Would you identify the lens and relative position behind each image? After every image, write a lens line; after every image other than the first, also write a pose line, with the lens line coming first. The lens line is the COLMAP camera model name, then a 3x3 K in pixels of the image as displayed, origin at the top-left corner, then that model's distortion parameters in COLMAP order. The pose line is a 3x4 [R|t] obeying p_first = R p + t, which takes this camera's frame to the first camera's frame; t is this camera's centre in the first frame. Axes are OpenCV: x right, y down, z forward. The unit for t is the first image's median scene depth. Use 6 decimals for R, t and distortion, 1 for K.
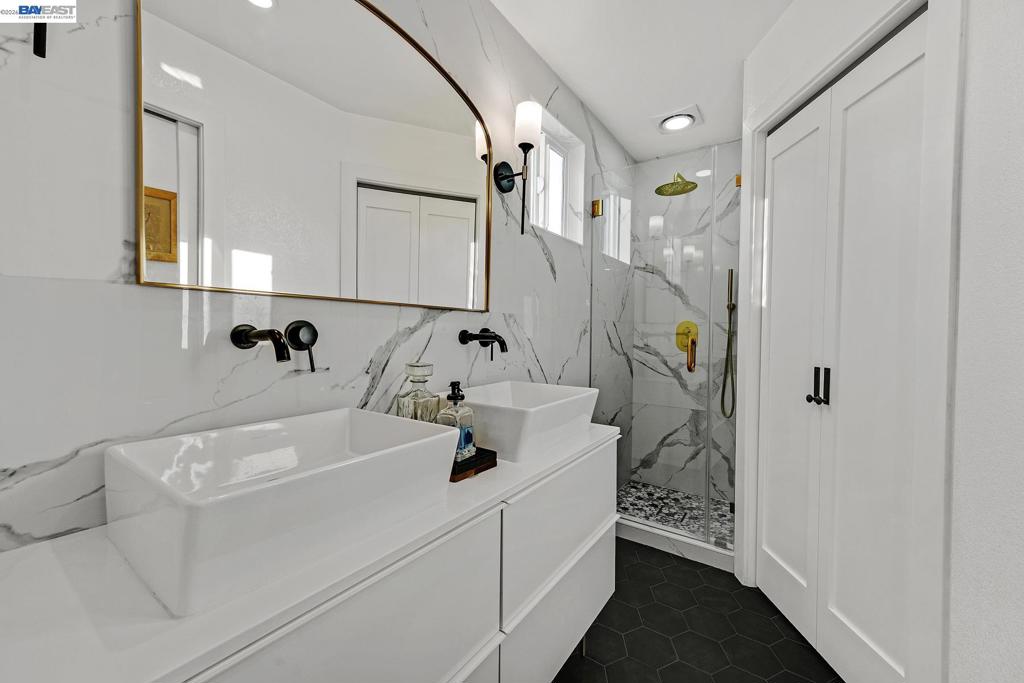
lens RADIAL K [[398.7, 0, 511.6], [0, 398.7, 341.1], [0, 0, 1]] dist [0.001892, 0.000018]
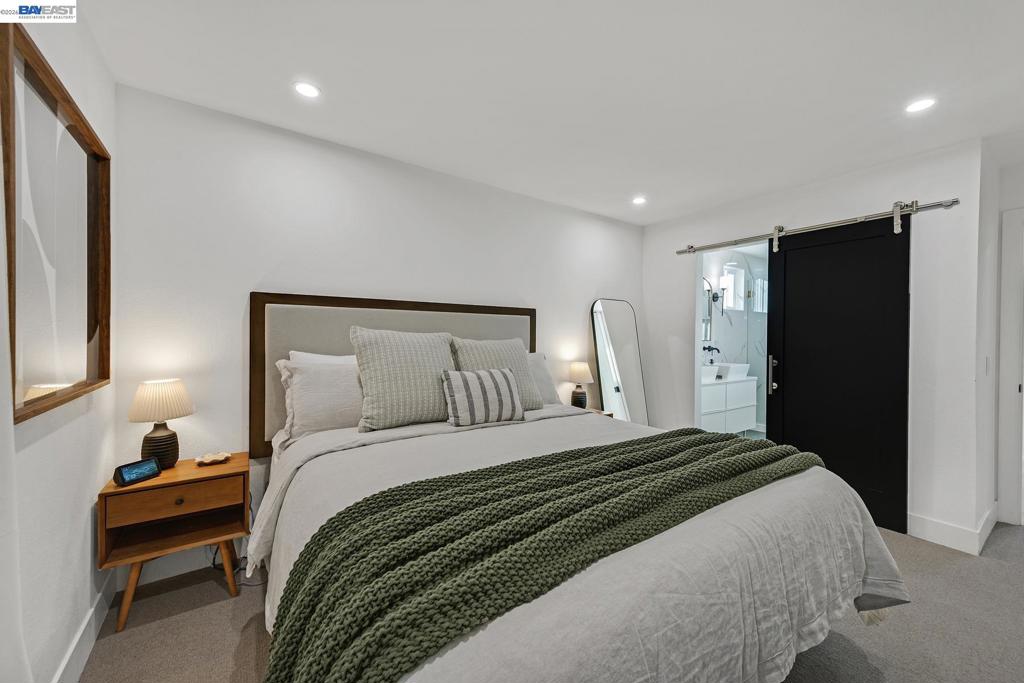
lens RADIAL K [[398.7, 0, 512.4], [0, 398.7, 338.6], [0, 0, 1]] dist [0.001892, 0.000018]
pose [[0.943286, 0.004727, -0.331948, -0.488269], [-0.007773, 0.999939, -0.007847, -0.051530], [0.331890, 0.009983, 0.943265, -2.520218]]
